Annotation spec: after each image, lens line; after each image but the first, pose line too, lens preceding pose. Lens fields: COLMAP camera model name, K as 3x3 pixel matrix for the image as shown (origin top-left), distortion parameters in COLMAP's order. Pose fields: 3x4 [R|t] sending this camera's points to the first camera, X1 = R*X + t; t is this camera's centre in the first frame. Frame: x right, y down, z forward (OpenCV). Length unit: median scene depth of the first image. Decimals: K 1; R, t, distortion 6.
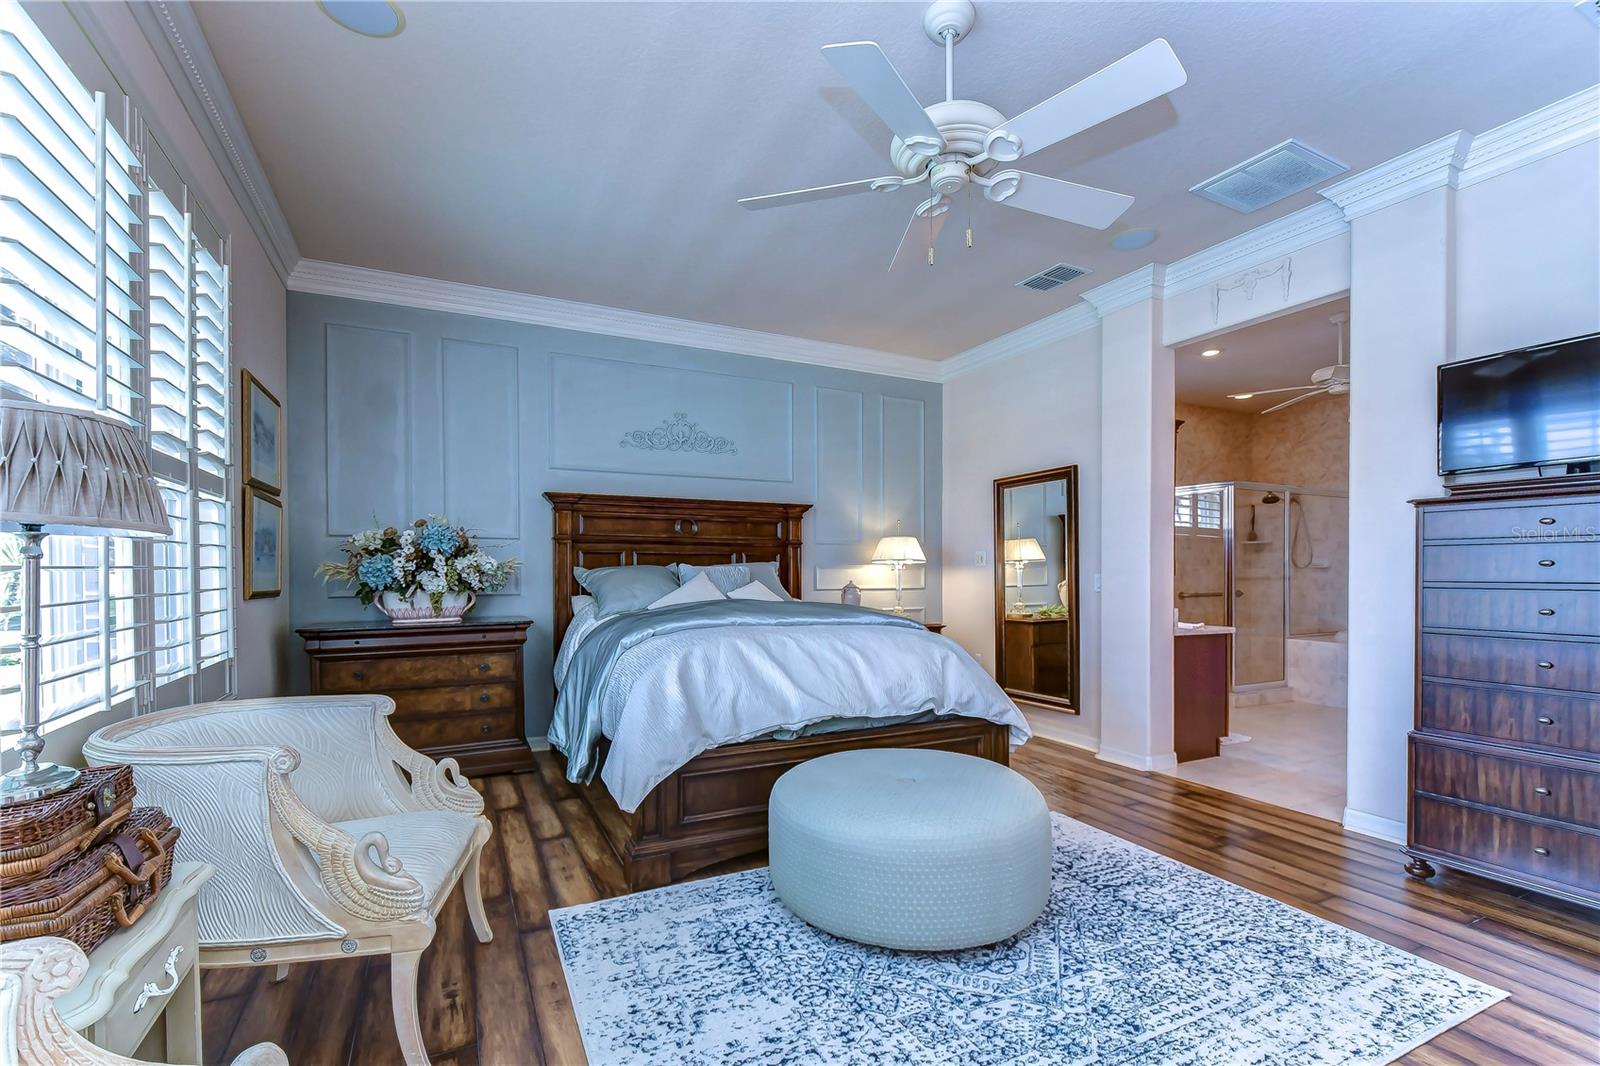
lens RADIAL K [[704.1, 0, 809.3], [0, 704.1, 559.4], [0, 0, 1]] dist [-0.000461, -0.000296]
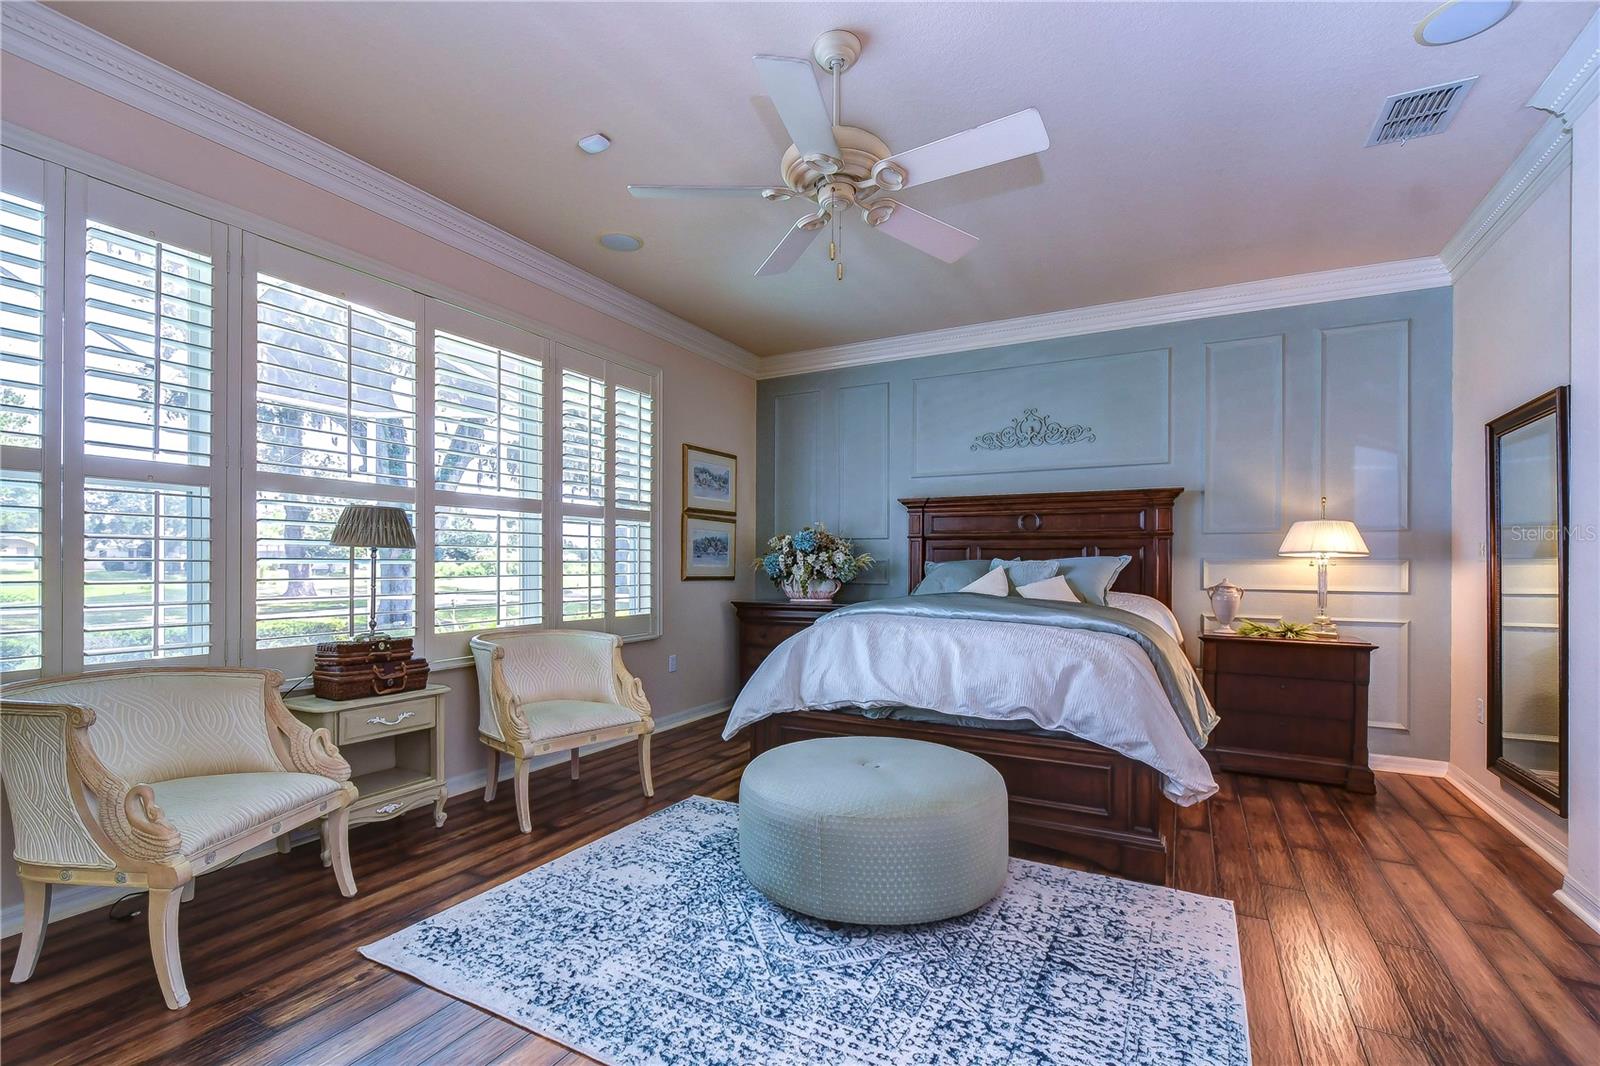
lens RADIAL K [[704.1, 0, 809.3], [0, 704.1, 559.4], [0, 0, 1]] dist [-0.000461, -0.000296]
pose [[0.593520, -0.002958, -0.804814, 0.548659], [0.009650, 0.999948, 0.003441, 0.001486], [0.804761, -0.009808, 0.593517, 0.183308]]
